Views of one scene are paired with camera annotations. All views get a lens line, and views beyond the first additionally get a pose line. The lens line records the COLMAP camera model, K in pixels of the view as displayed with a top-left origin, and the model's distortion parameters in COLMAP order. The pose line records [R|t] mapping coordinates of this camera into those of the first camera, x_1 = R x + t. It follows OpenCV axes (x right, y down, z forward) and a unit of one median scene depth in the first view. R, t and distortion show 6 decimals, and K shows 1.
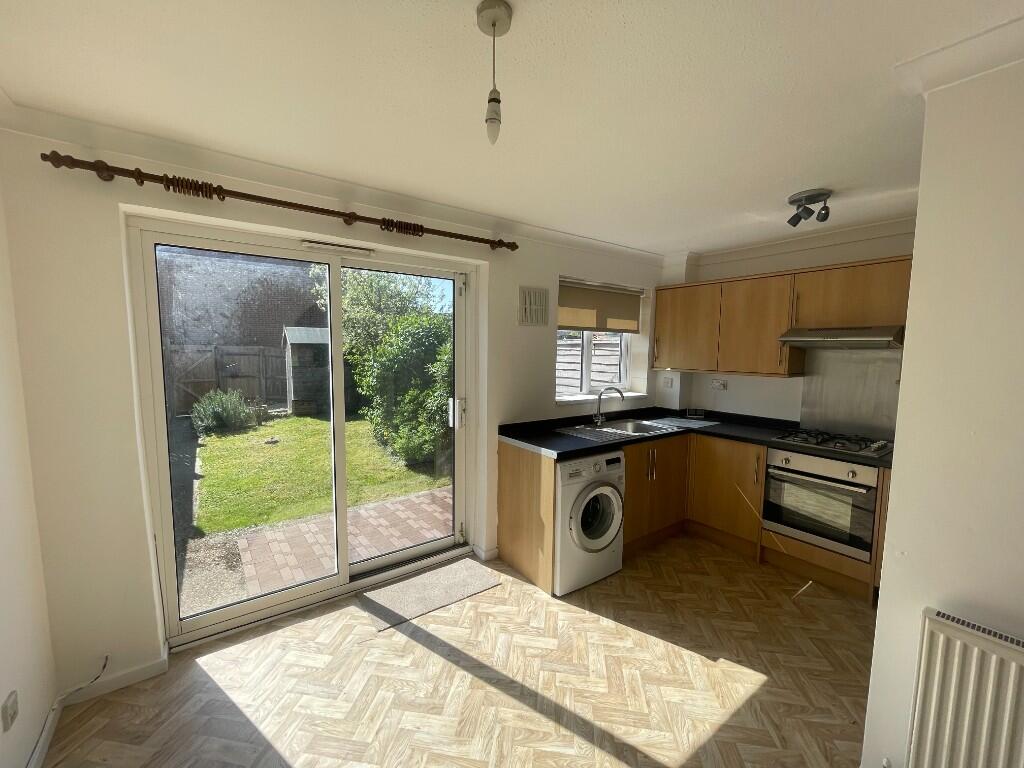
lens RADIAL K [[412.0, 0, 512.0], [0, 412.0, 384.0], [0, 0, 1]] dist [0.001003, 0.000082]
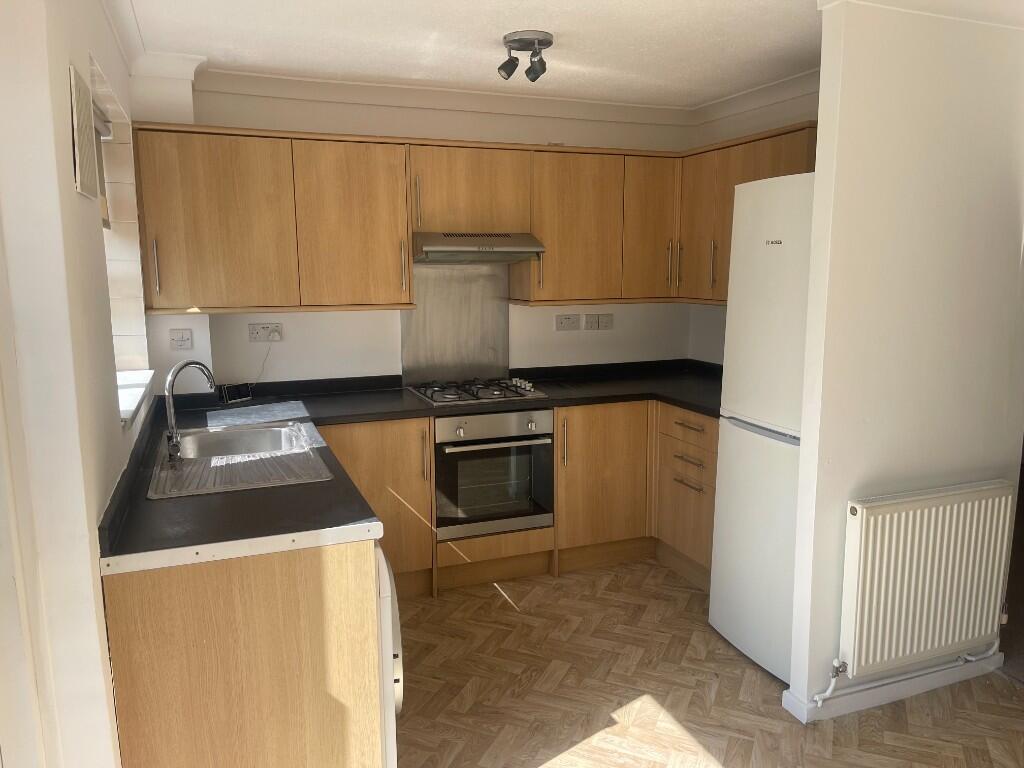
lens RADIAL K [[757.2, 0, 512.0], [0, 757.2, 384.0], [0, 0, 1]] dist [0.033835, -0.000562]
pose [[0.265869, -0.161214, 0.950433, -0.478487], [0.094595, 0.985522, 0.140704, -0.055207], [-0.959357, 0.052497, 0.277270, 0.565785]]
